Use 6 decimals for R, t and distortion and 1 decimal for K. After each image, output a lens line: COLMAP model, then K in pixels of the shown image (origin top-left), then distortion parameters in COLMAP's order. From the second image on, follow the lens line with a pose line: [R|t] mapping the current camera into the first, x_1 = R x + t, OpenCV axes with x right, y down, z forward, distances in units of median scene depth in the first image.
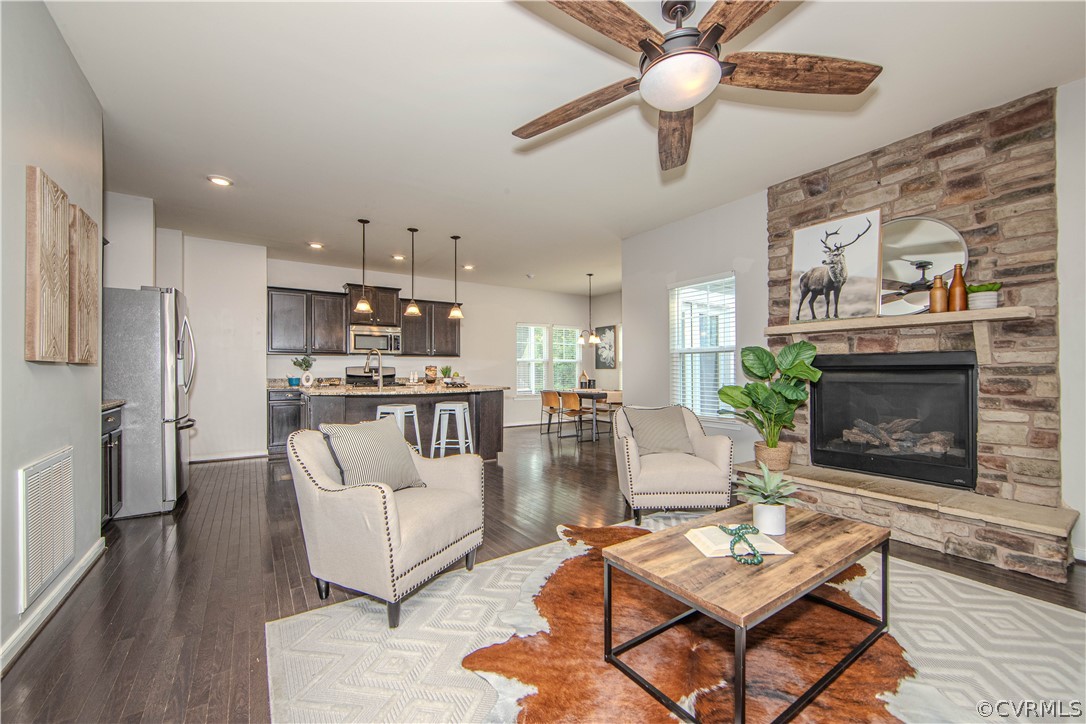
lens RADIAL K [[435.3, 0, 542.5], [0, 435.3, 366.5], [0, 0, 1]] dist [-0.011270, -0.000012]
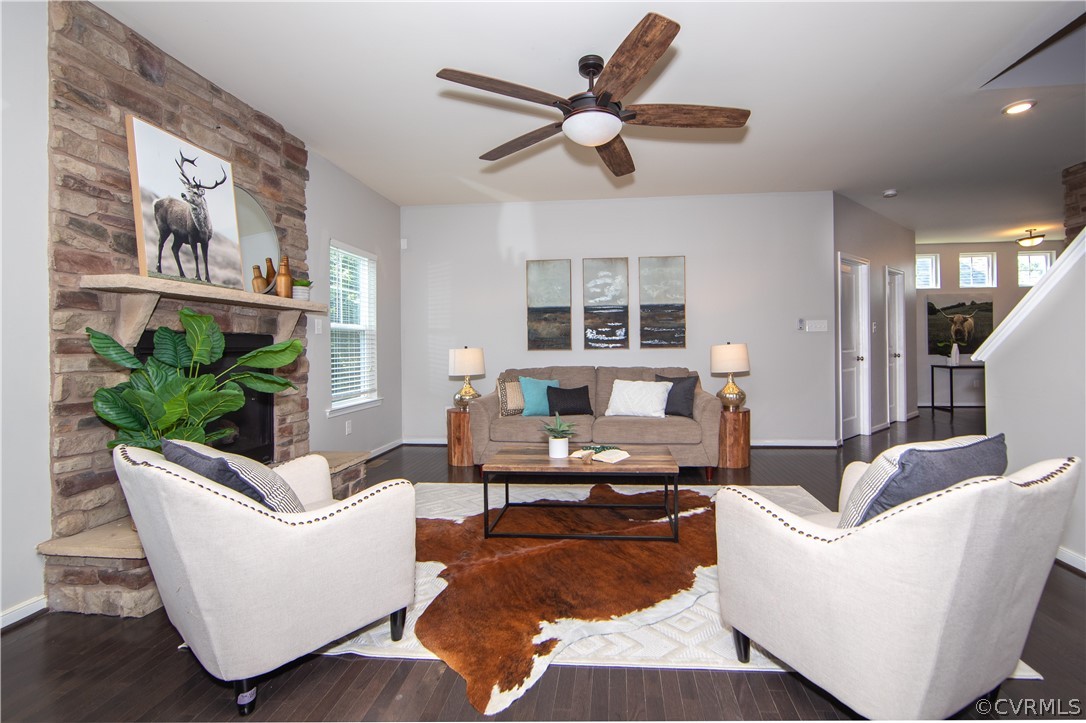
lens RADIAL K [[435.3, 0, 584.7], [0, 435.3, 348.9], [0, 0, 1]] dist [-0.011270, -0.000012]
pose [[-0.767494, 0.011035, 0.640962, -0.275091], [0.010531, 0.999934, -0.004605, 0.010688], [-0.640970, 0.003215, -0.767559, 1.132861]]
